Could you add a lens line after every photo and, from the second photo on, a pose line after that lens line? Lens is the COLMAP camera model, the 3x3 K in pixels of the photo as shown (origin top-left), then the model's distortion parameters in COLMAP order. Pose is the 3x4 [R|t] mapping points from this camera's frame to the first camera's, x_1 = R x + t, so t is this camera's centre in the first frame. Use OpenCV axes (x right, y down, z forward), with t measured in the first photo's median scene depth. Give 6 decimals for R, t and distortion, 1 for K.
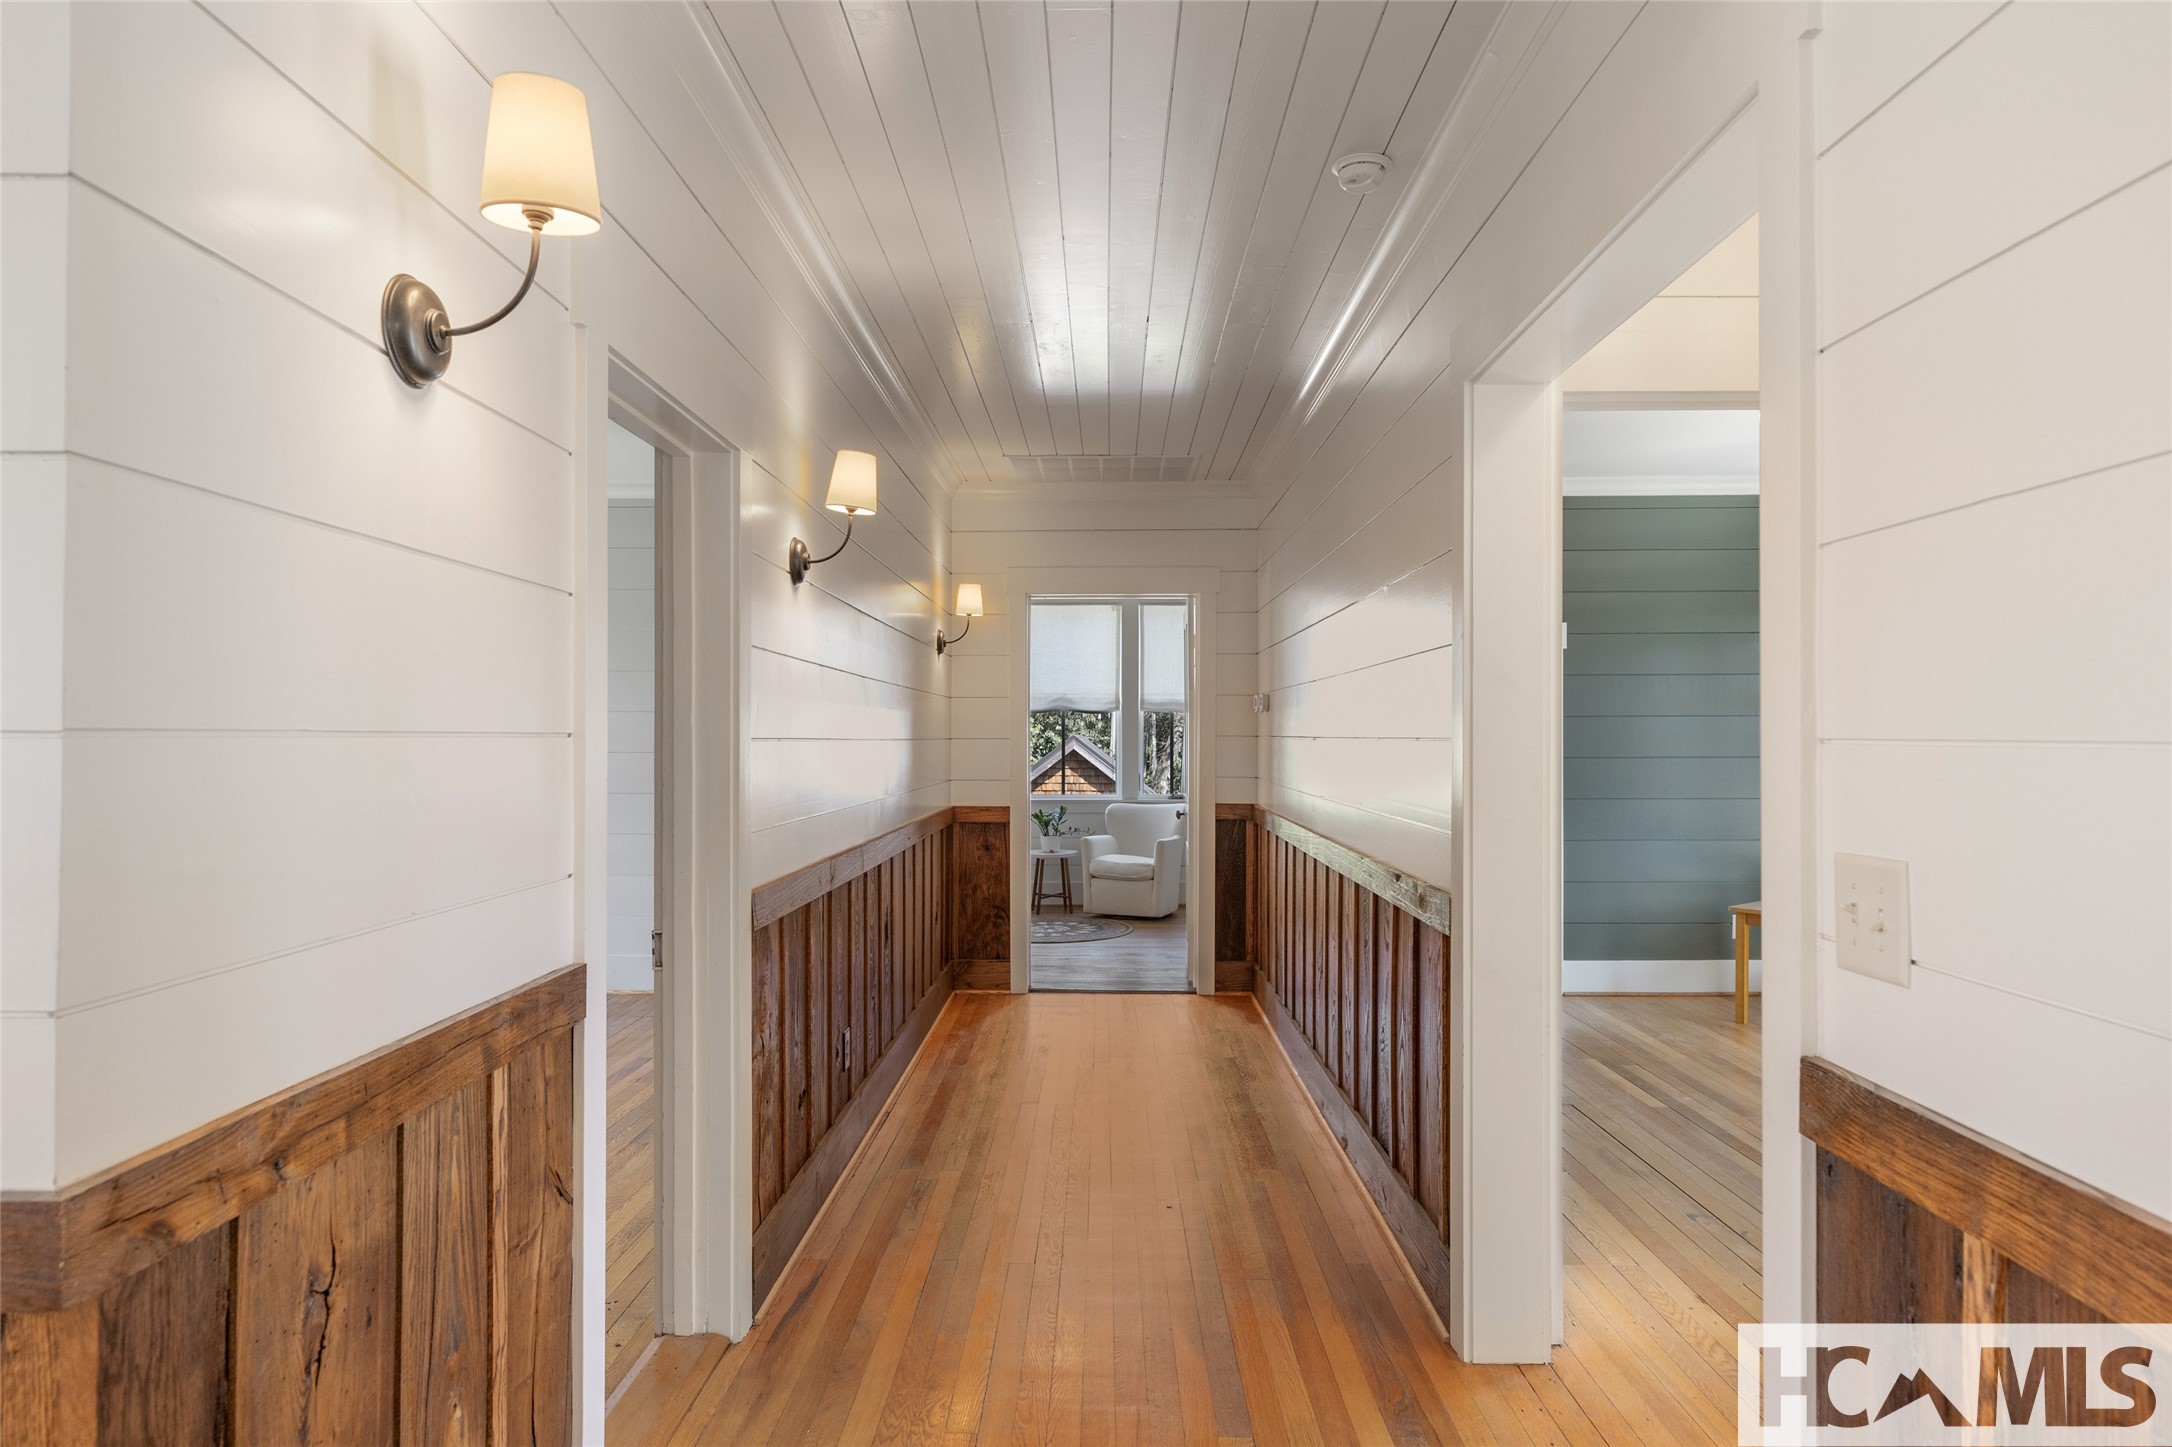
lens RADIAL K [[1286.8, 0, 1082.8], [0, 1286.8, 727.1], [0, 0, 1]] dist [-0.001227, -0.000749]
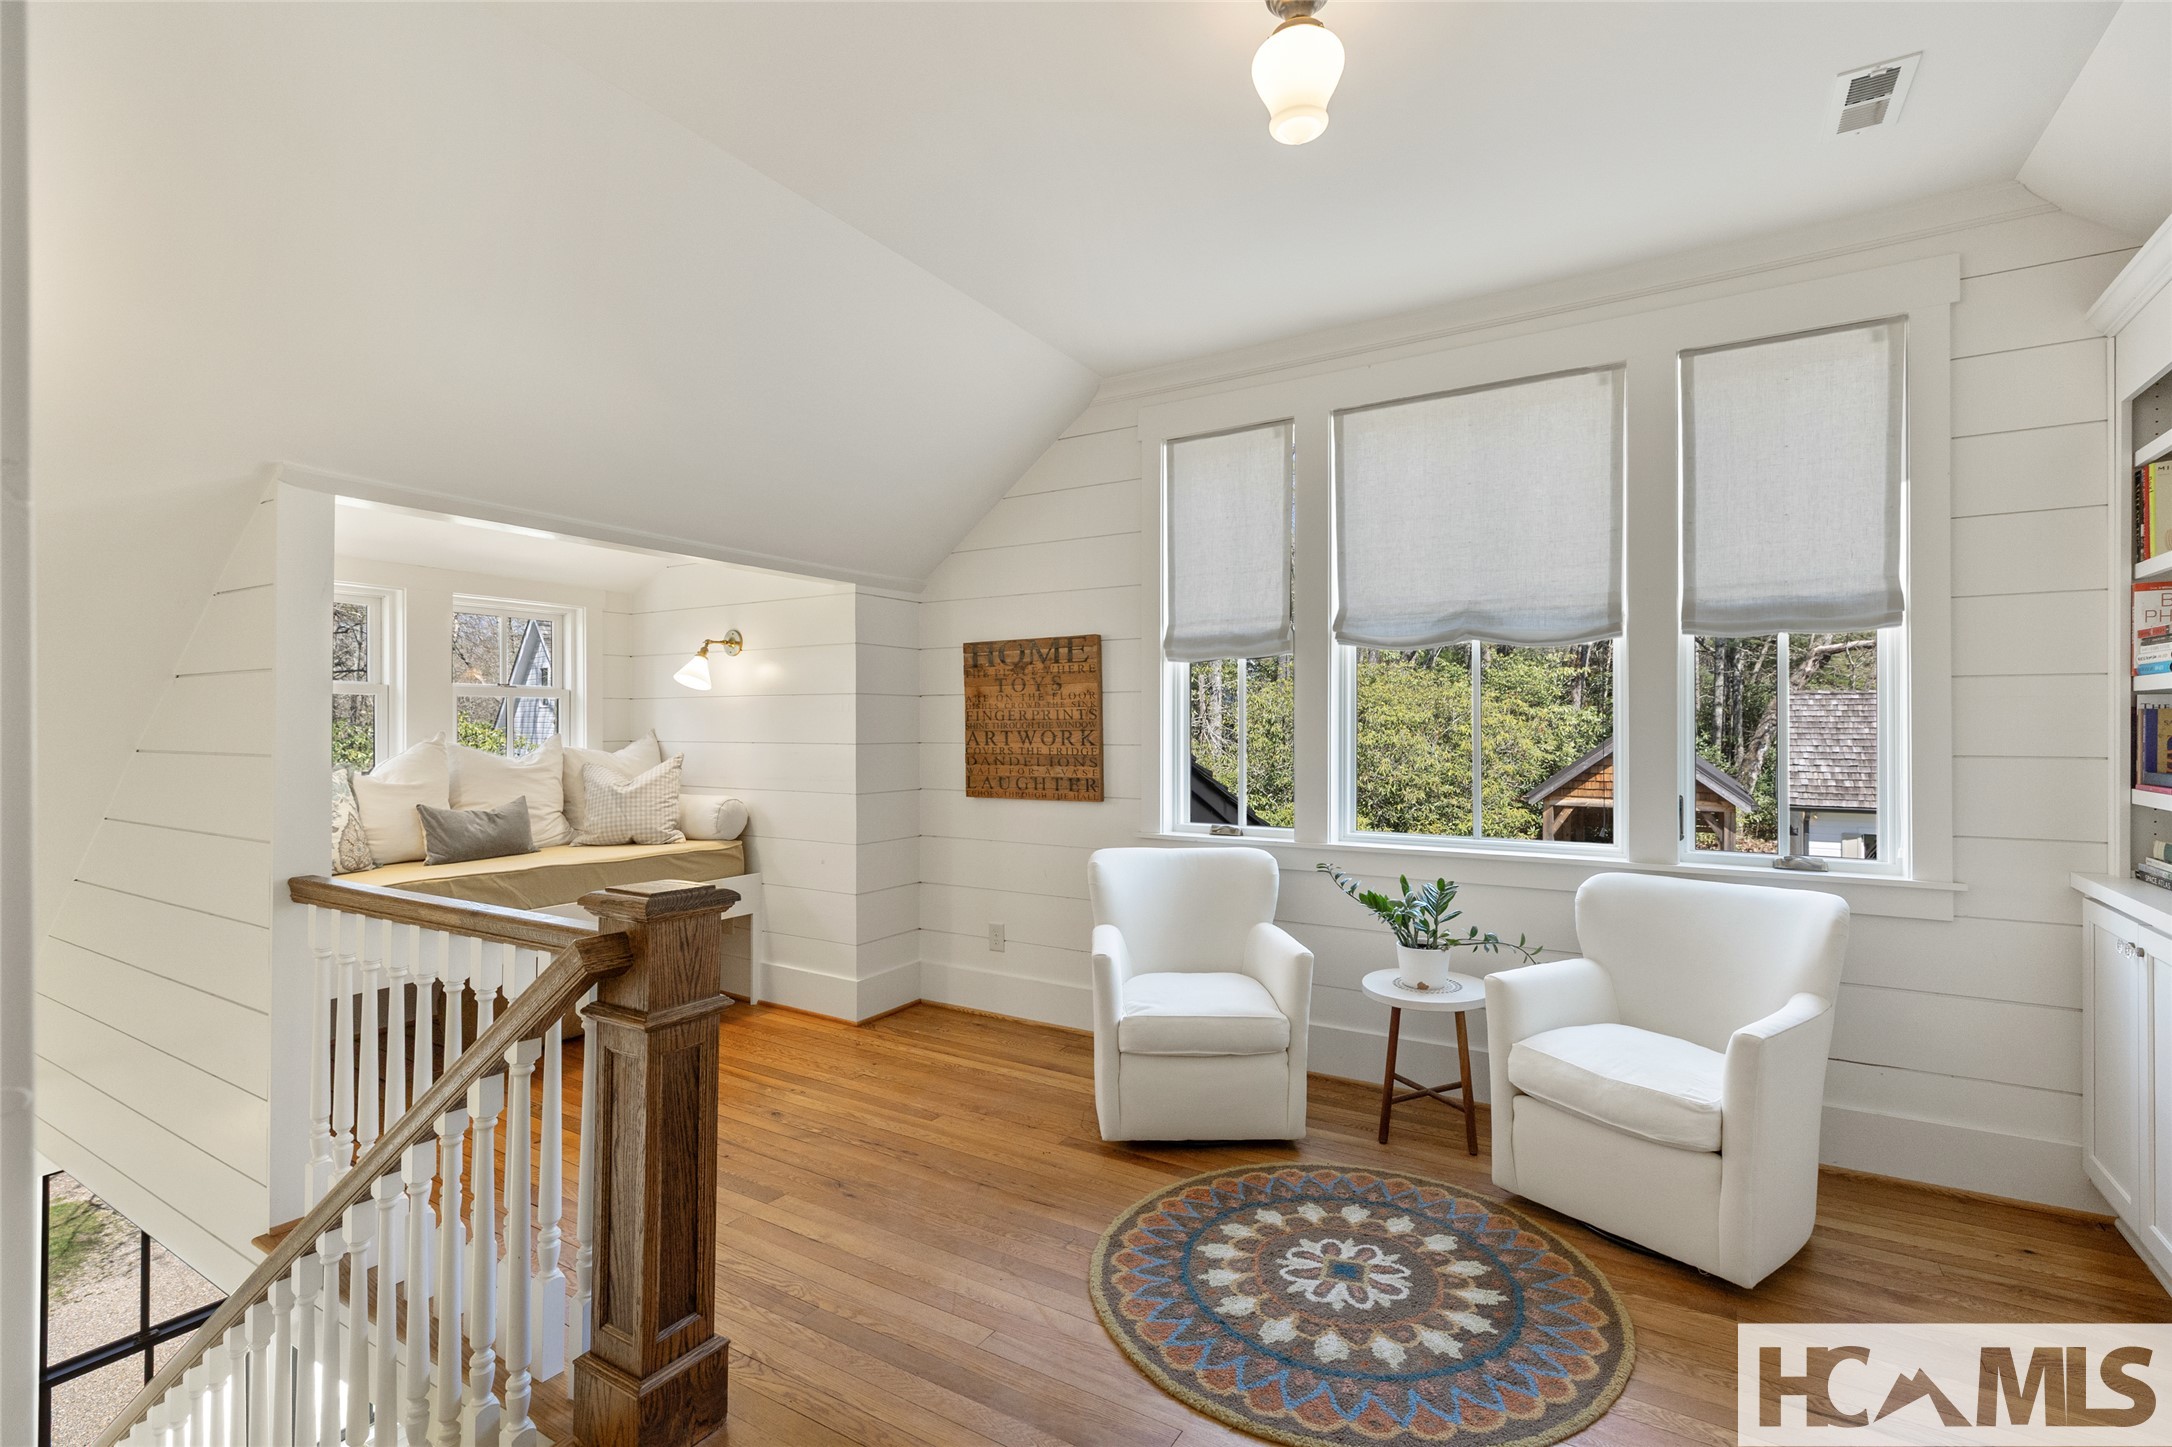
lens RADIAL K [[992.1, 0, 1089.2], [0, 992.1, 725.7], [0, 0, 1]] dist [0.006034, -0.000616]
pose [[0.864706, -0.003423, -0.502266, 0.063697], [0.006239, 0.999973, 0.003926, 0.020705], [0.502239, -0.006529, 0.864704, 1.041978]]
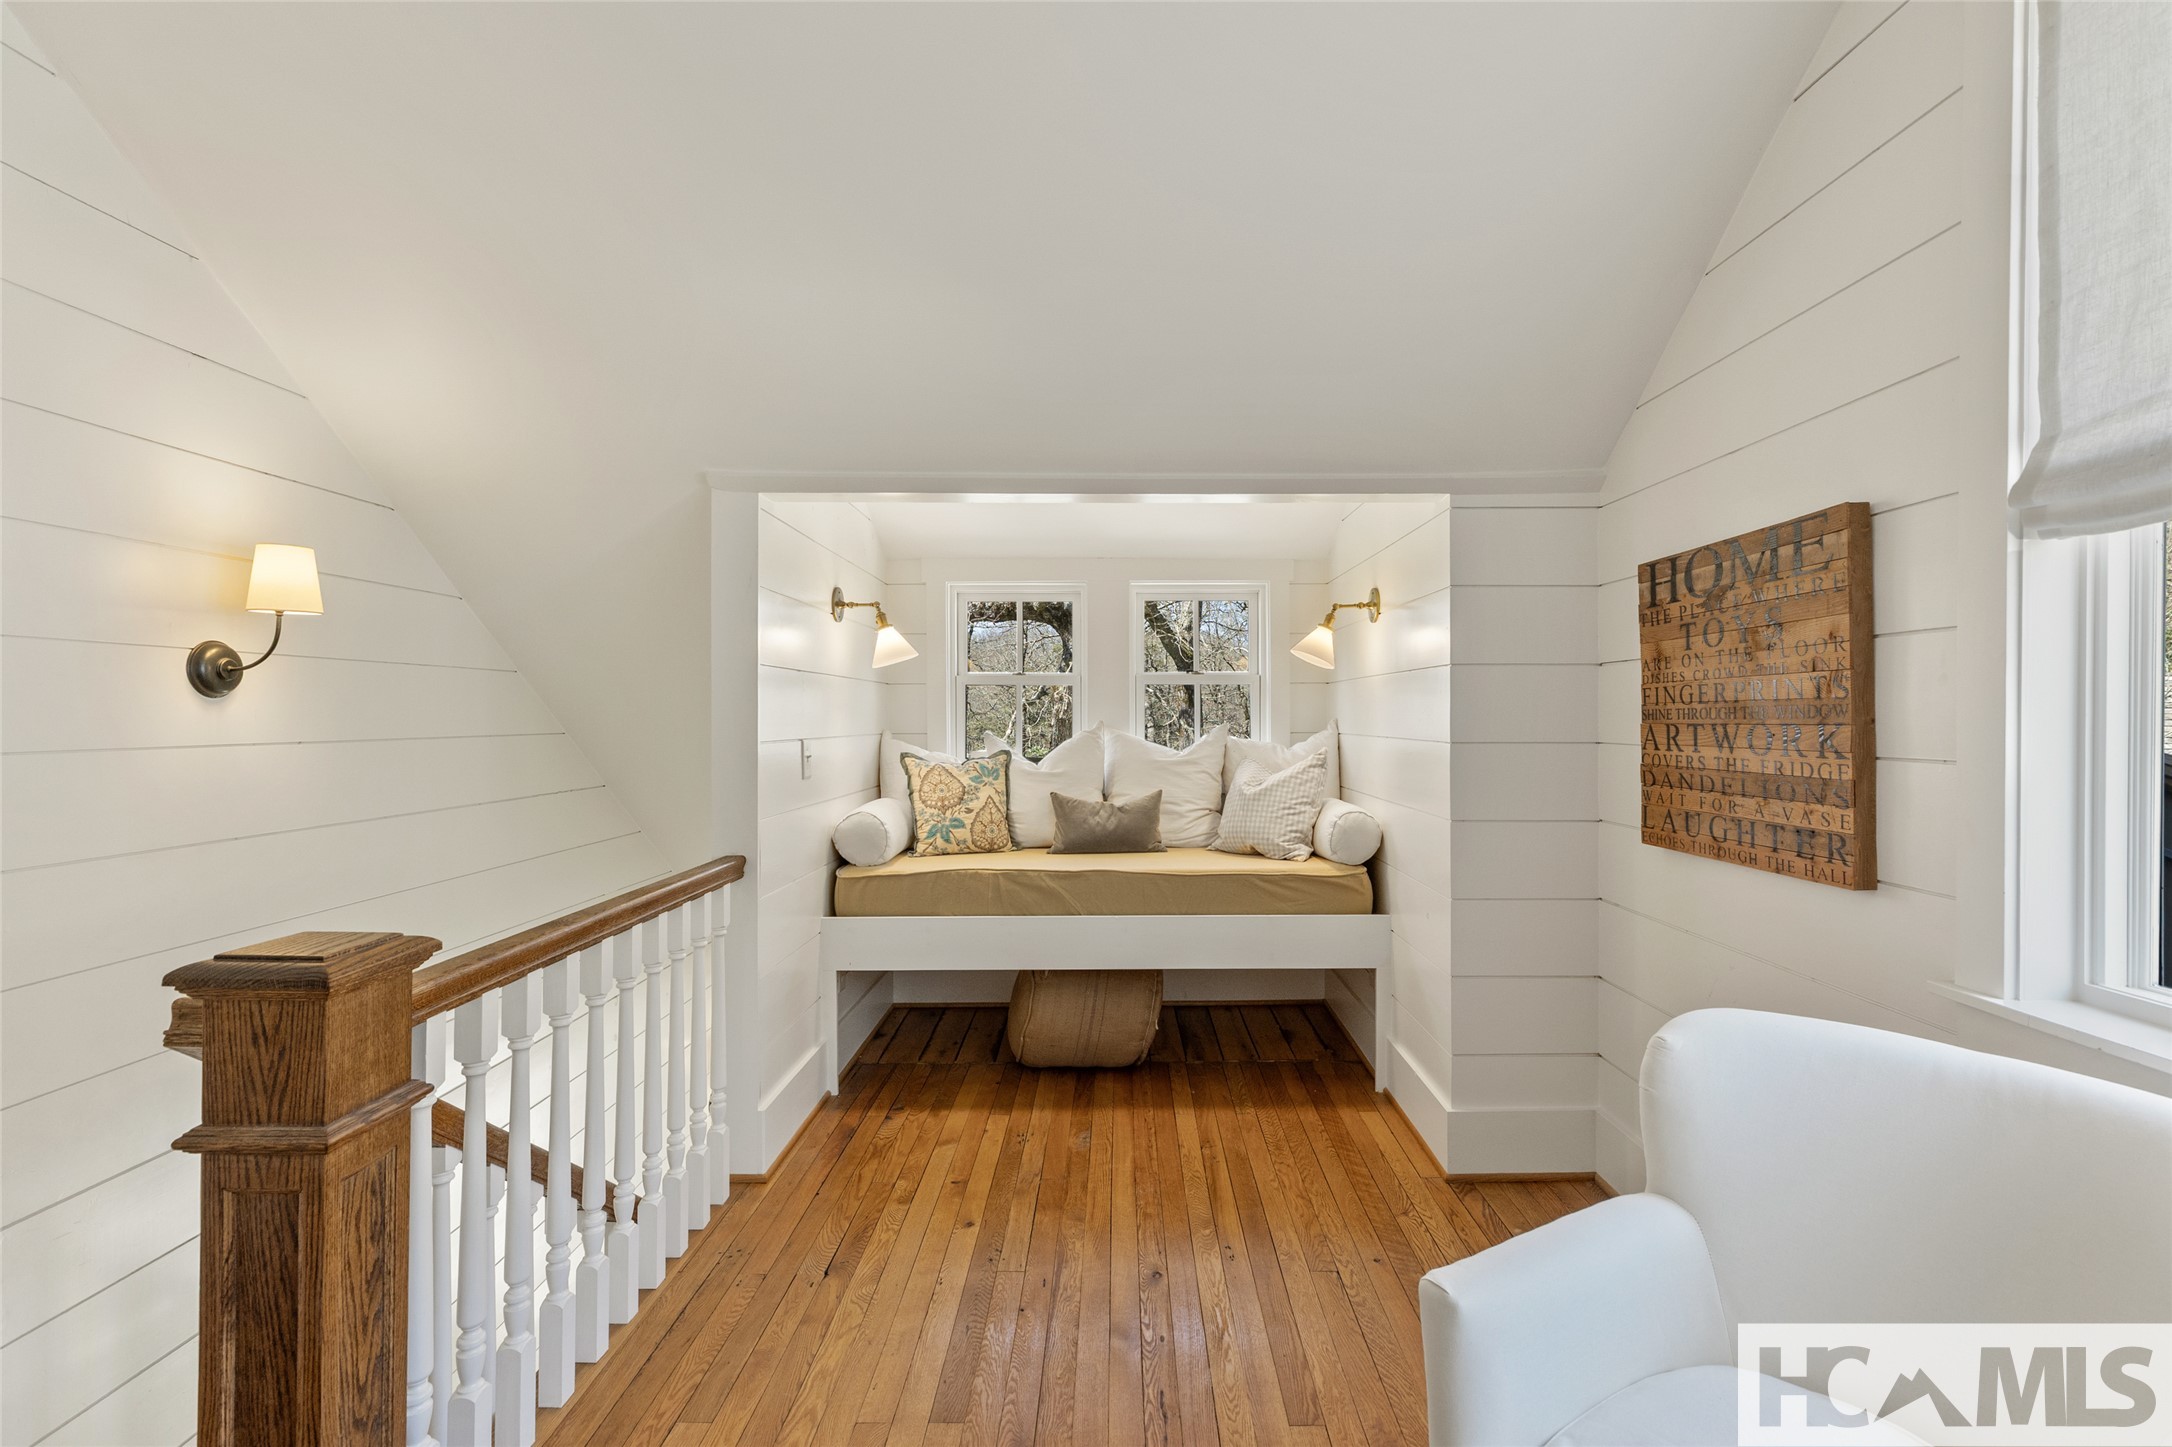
lens RADIAL K [[992.1, 0, 1100.4], [0, 992.1, 713.7], [0, 0, 1]] dist [0.006034, -0.000616]
pose [[0.025506, -0.005253, -0.999661, 0.006877], [0.007056, 0.999962, -0.005074, 0.023952], [0.999650, -0.006924, 0.025542, 1.471739]]
